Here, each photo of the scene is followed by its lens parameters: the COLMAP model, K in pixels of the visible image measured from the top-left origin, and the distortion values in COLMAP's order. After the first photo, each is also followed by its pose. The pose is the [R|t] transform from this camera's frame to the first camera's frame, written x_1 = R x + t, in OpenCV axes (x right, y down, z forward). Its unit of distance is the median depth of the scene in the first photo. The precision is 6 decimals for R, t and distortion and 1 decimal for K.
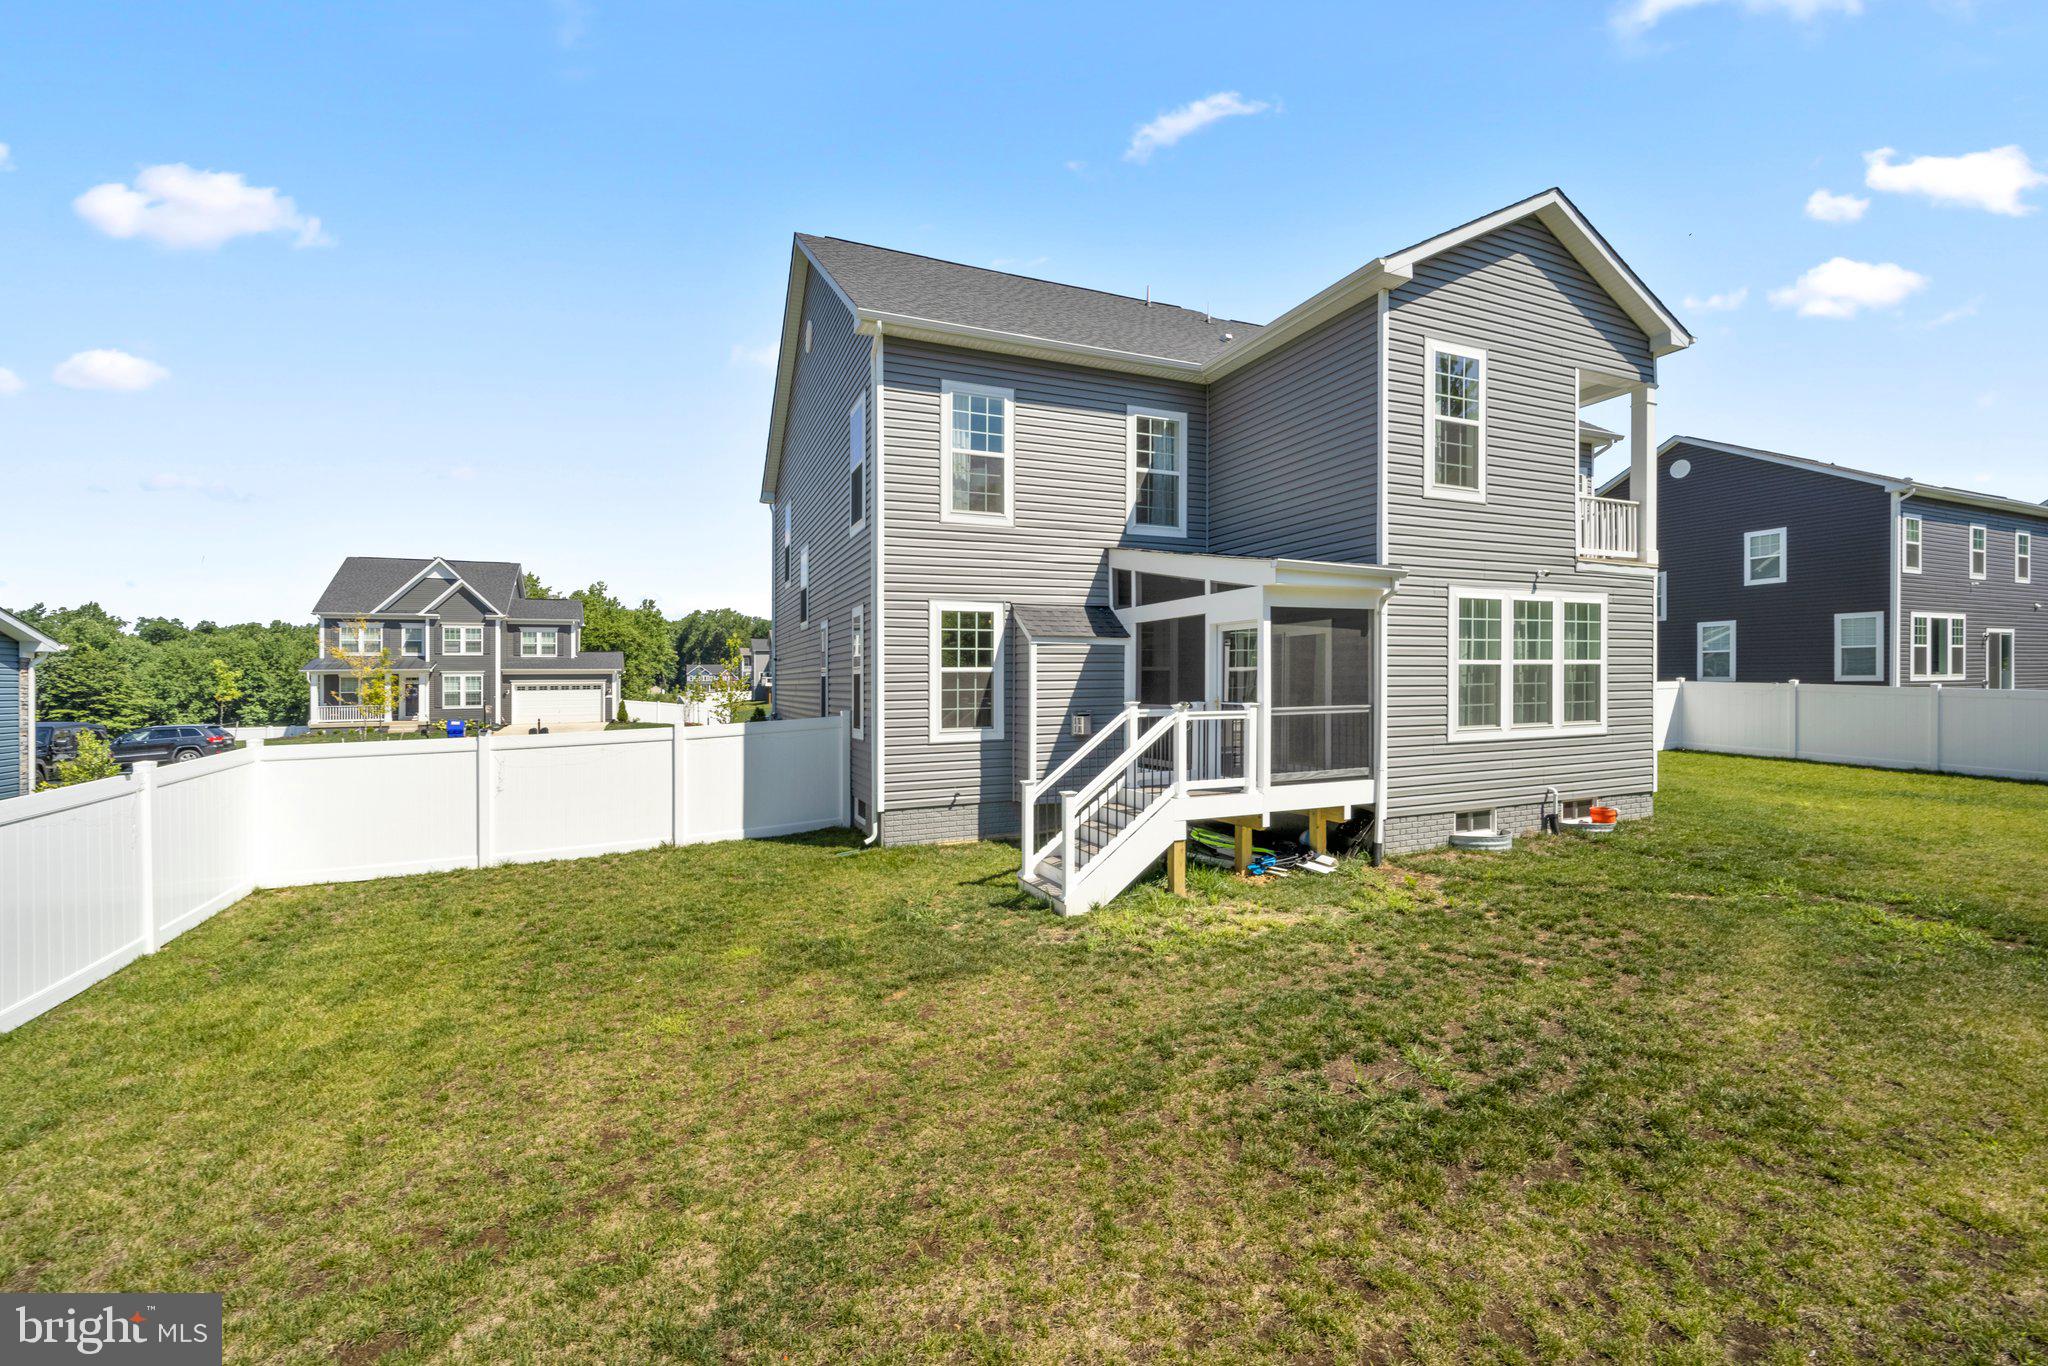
lens RADIAL K [[820.0, 0, 1030.6], [0, 820.0, 671.3], [0, 0, 1]] dist [-0.000608, -0.000171]
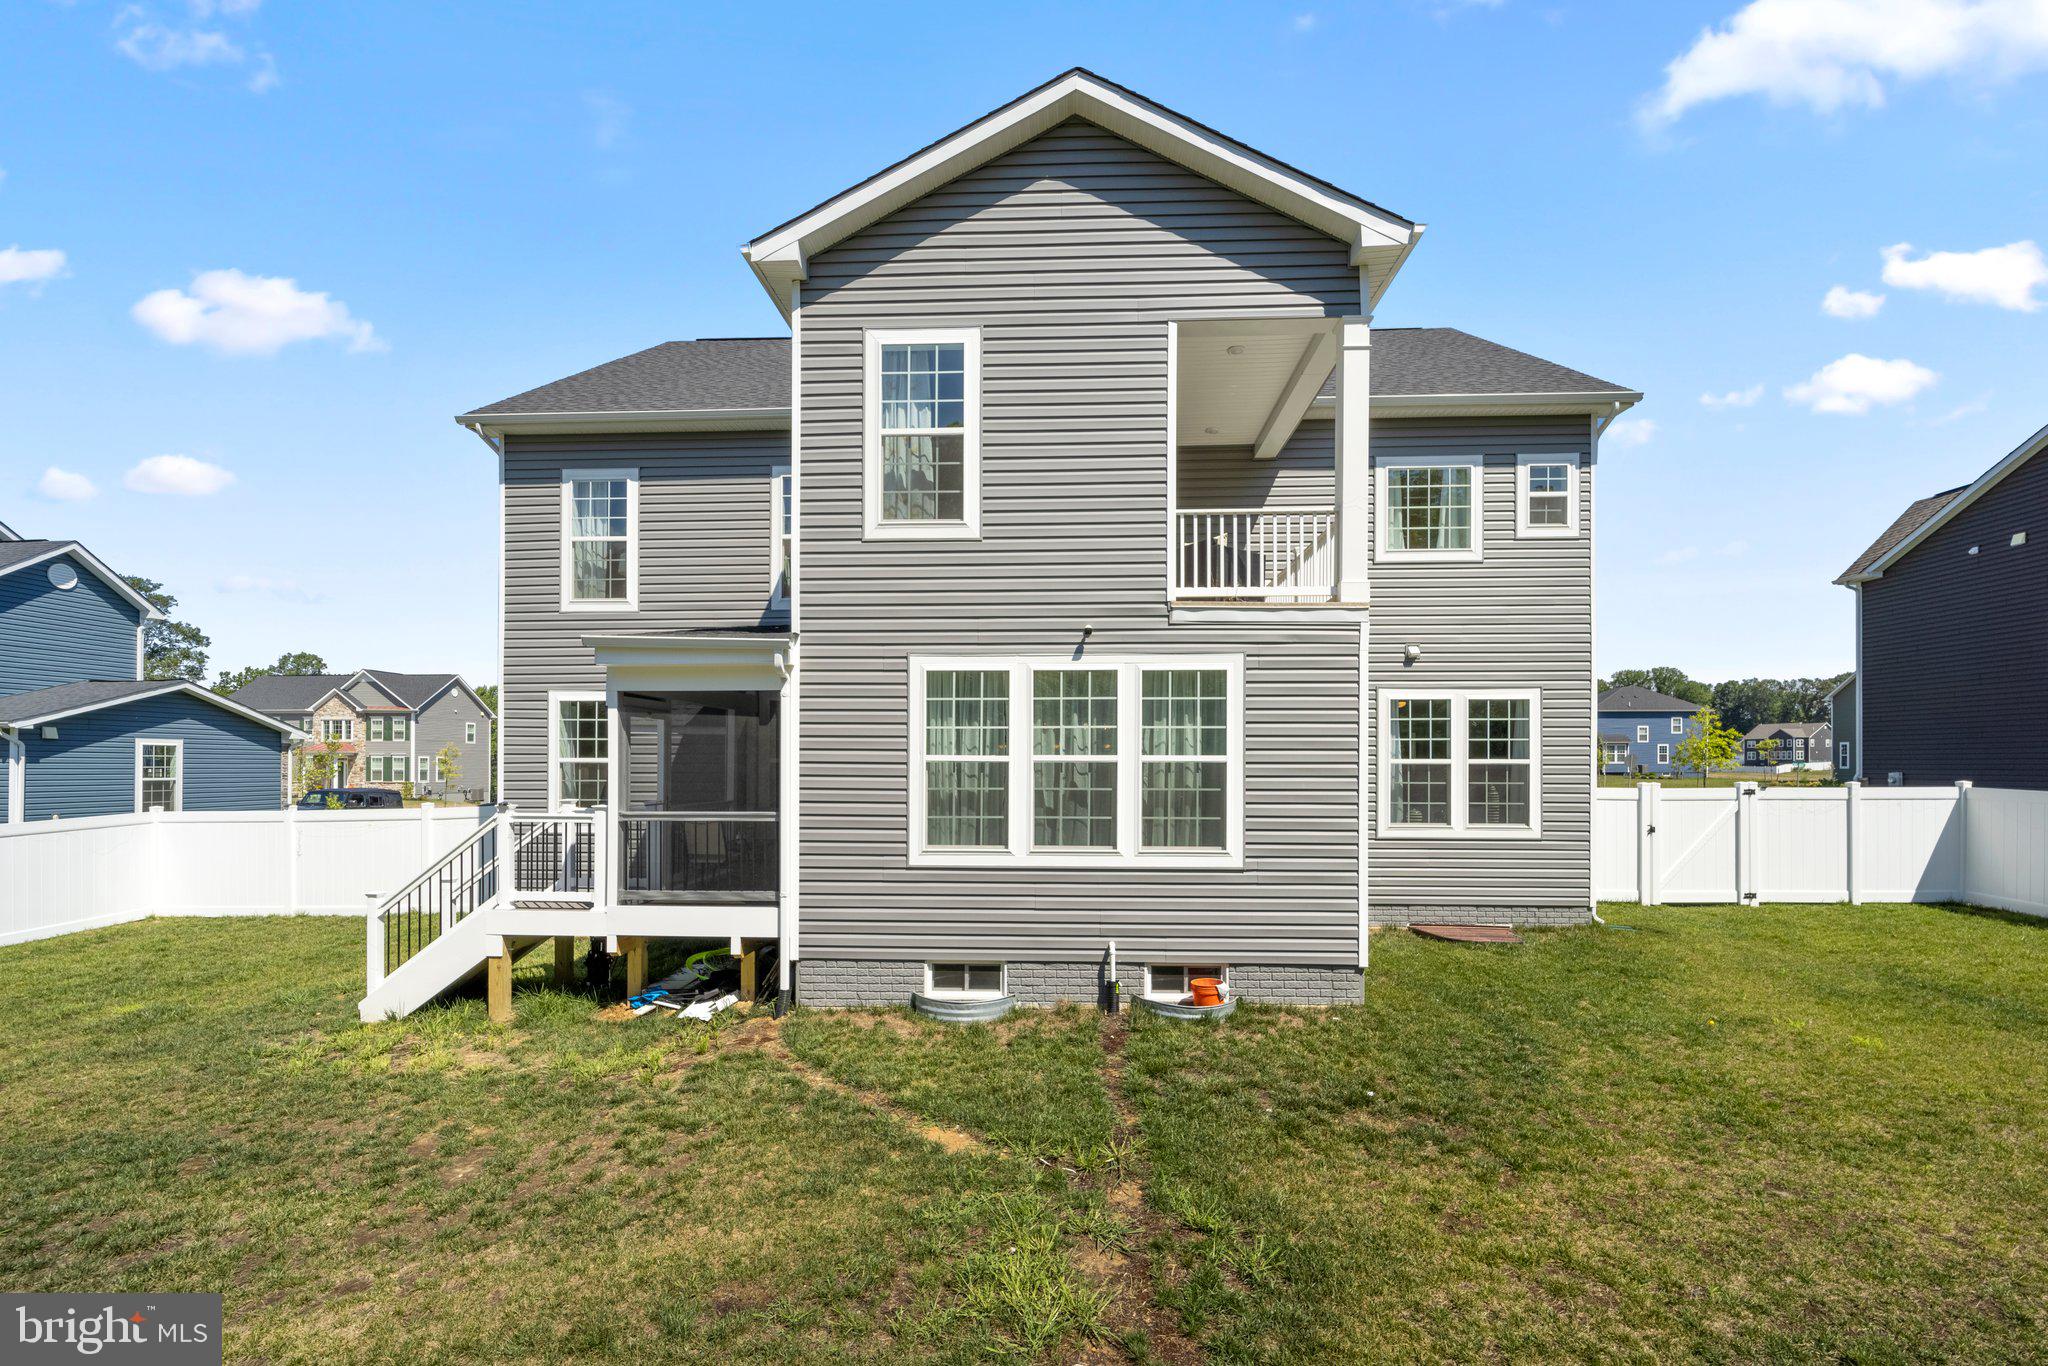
lens RADIAL K [[839.2, 0, 1027.2], [0, 839.2, 746.6], [0, 0, 1]] dist [-0.001033, -0.000111]
pose [[0.901234, 0.003055, -0.433322, 0.900468], [-0.006019, 0.999967, -0.005468, -0.017467], [0.433291, 0.007536, 0.901223, 0.347779]]
